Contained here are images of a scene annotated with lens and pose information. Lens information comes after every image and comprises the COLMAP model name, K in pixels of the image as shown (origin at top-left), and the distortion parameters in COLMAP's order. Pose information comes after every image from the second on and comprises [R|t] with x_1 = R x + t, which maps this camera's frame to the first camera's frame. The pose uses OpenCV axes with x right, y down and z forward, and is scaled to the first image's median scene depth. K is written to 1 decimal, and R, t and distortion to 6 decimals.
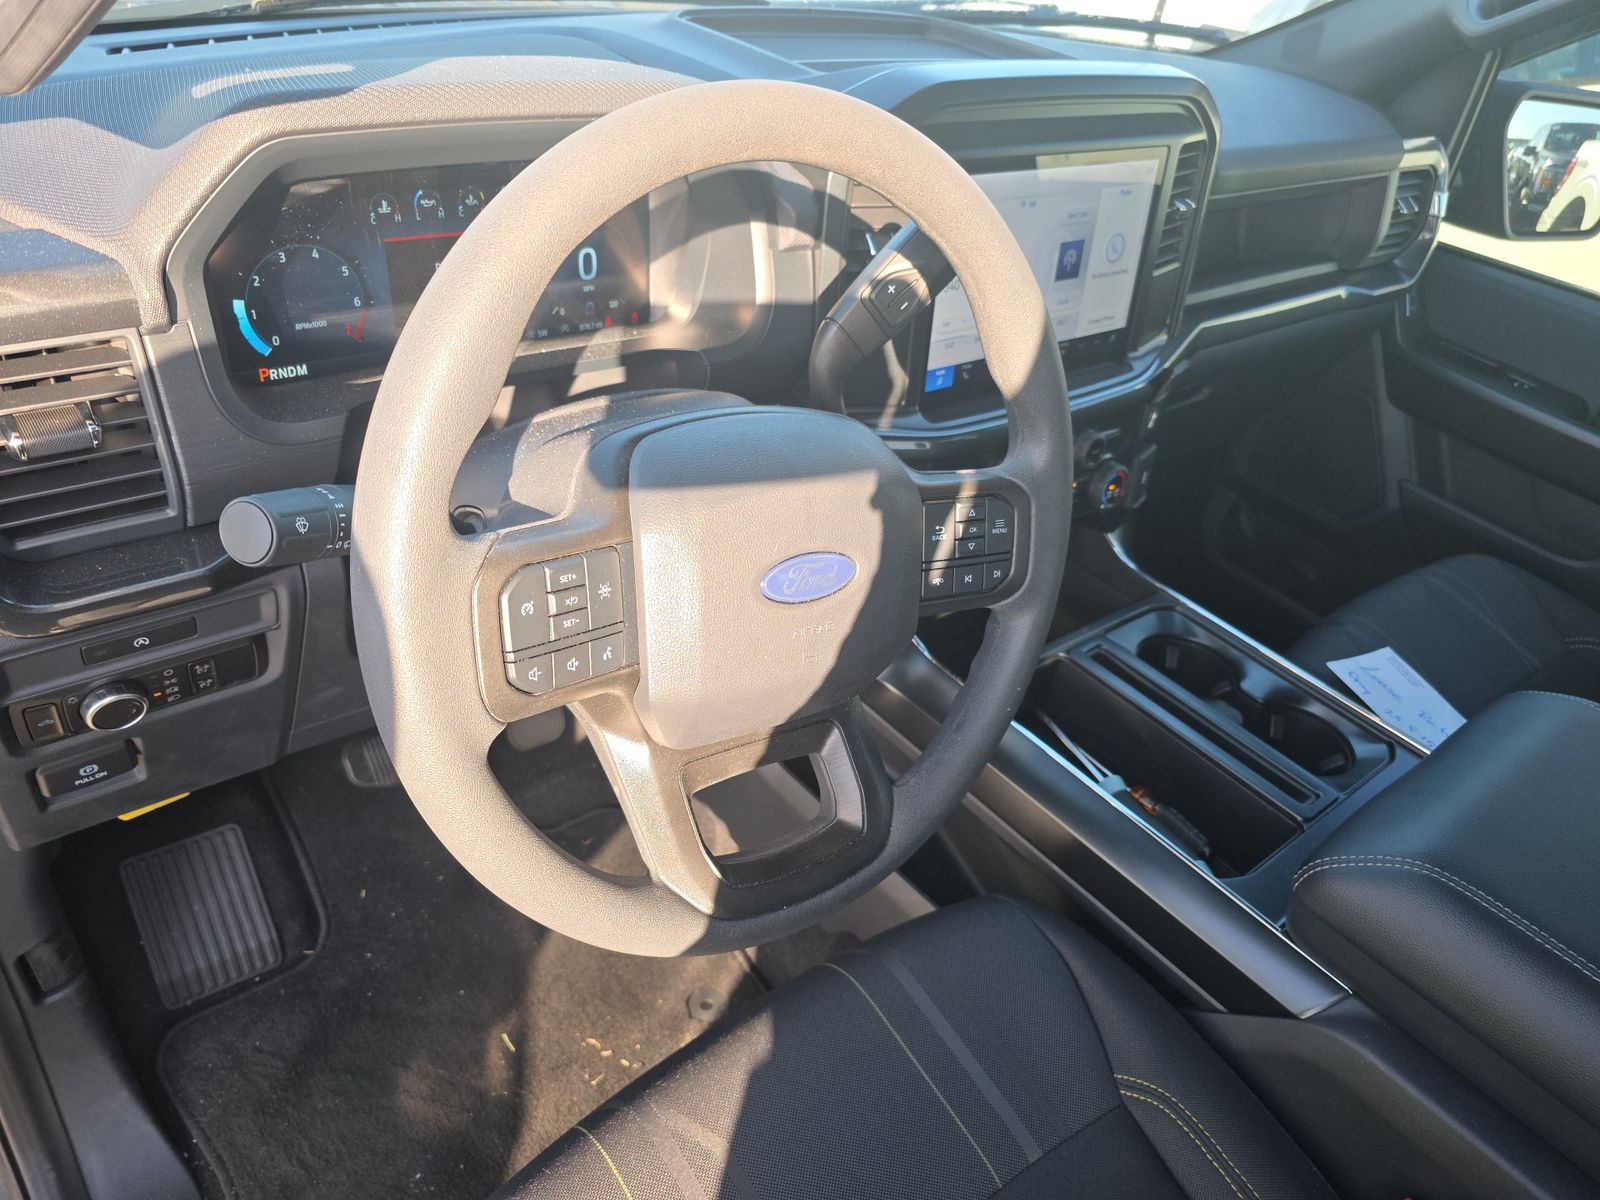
lens RADIAL K [[1074.3, 0, 786.7], [0, 1074.3, 597.7], [0, 0, 1]] dist [0.049384, -0.045404]
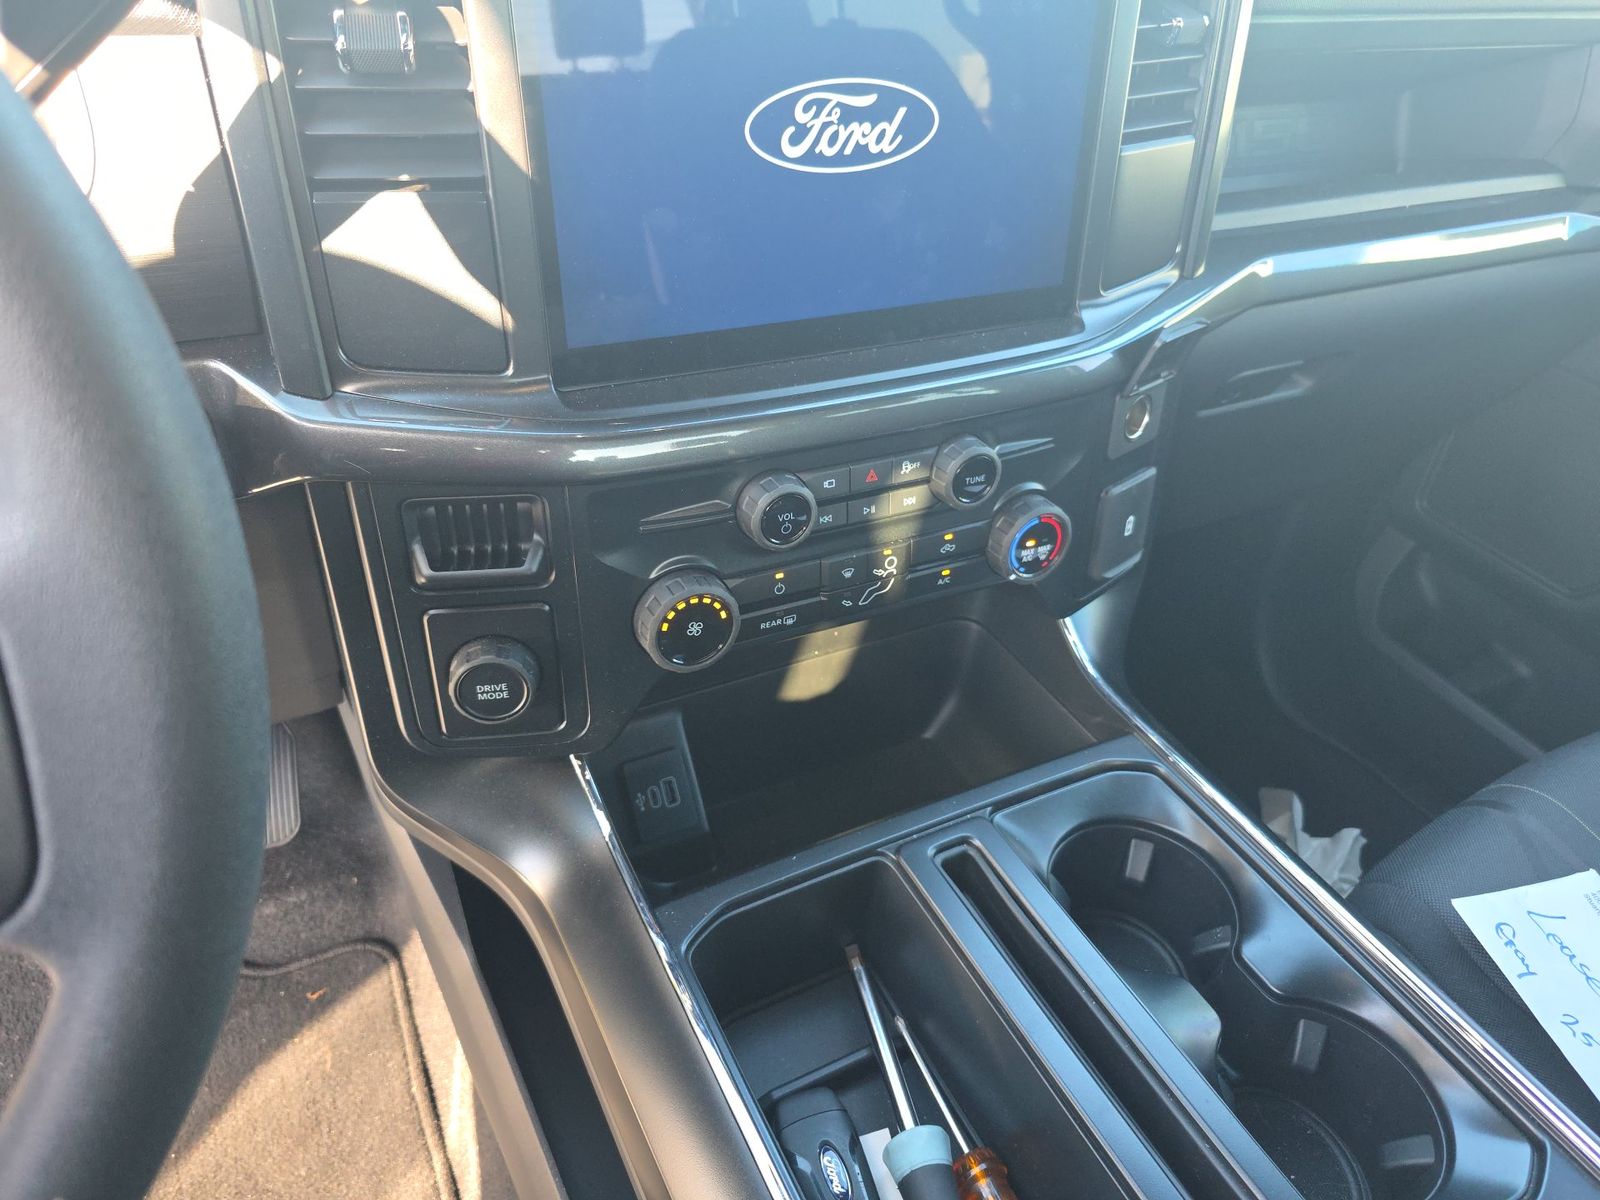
lens RADIAL K [[1093.8, 0, 801.3], [0, 1093.8, 568.0], [0, 0, 1]] dist [0.004732, -0.000350]
pose [[0.979552, 0.063932, -0.190764, 0.304701], [-0.067699, 0.997617, -0.013288, -0.077427], [0.189460, 0.025931, 0.981546, 0.451863]]
